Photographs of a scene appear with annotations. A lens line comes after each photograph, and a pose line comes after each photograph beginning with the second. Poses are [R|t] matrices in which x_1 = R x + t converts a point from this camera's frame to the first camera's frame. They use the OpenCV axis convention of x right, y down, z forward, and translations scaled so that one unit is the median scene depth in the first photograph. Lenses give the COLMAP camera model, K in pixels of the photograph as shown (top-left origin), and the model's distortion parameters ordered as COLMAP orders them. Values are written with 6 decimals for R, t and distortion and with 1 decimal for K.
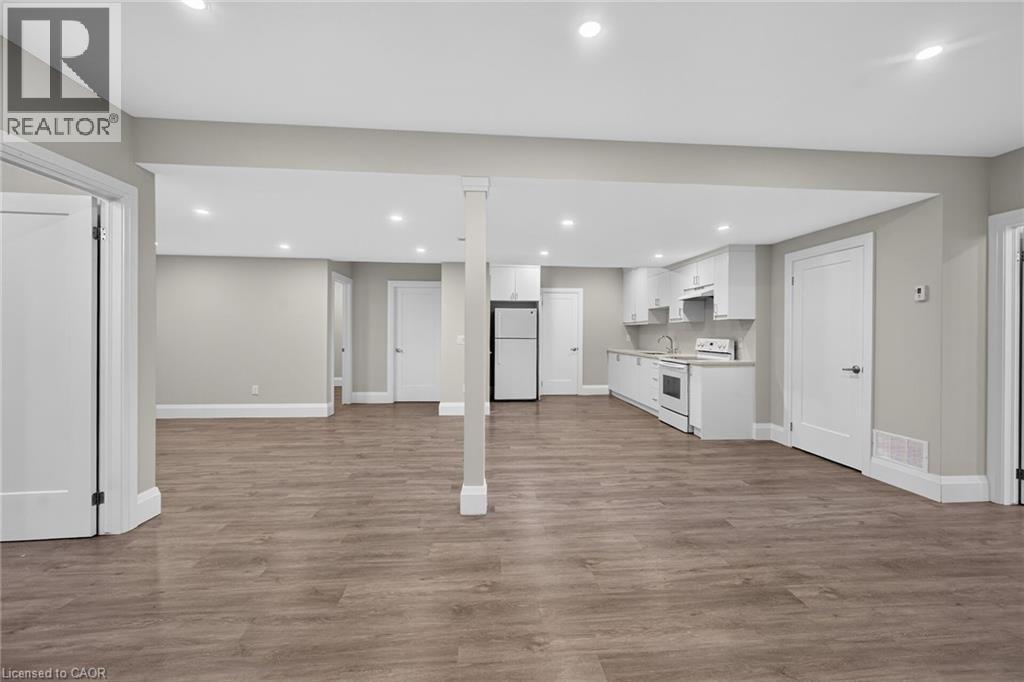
lens RADIAL K [[404.5, 0, 512.6], [0, 404.5, 336.2], [0, 0, 1]] dist [0.002840, -0.001353]
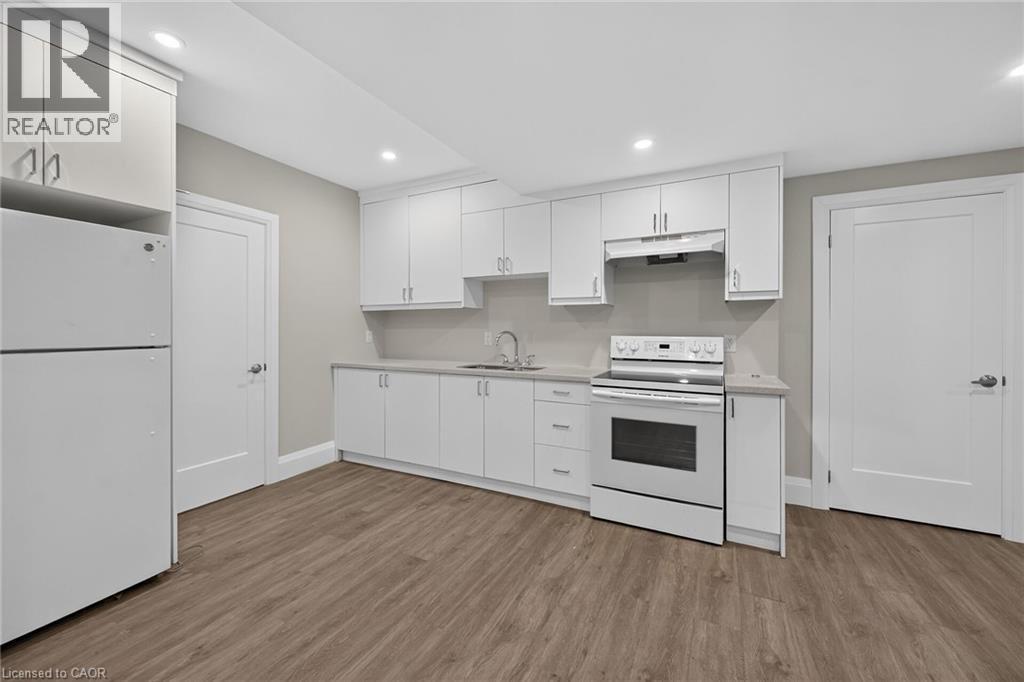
lens RADIAL K [[404.5, 0, 514.6], [0, 404.5, 332.6], [0, 0, 1]] dist [0.002840, -0.001353]
pose [[0.519254, -0.011605, 0.854541, -0.066599], [0.007747, 0.999931, 0.008872, -0.005018], [-0.854585, 0.002013, 0.519308, 0.830086]]
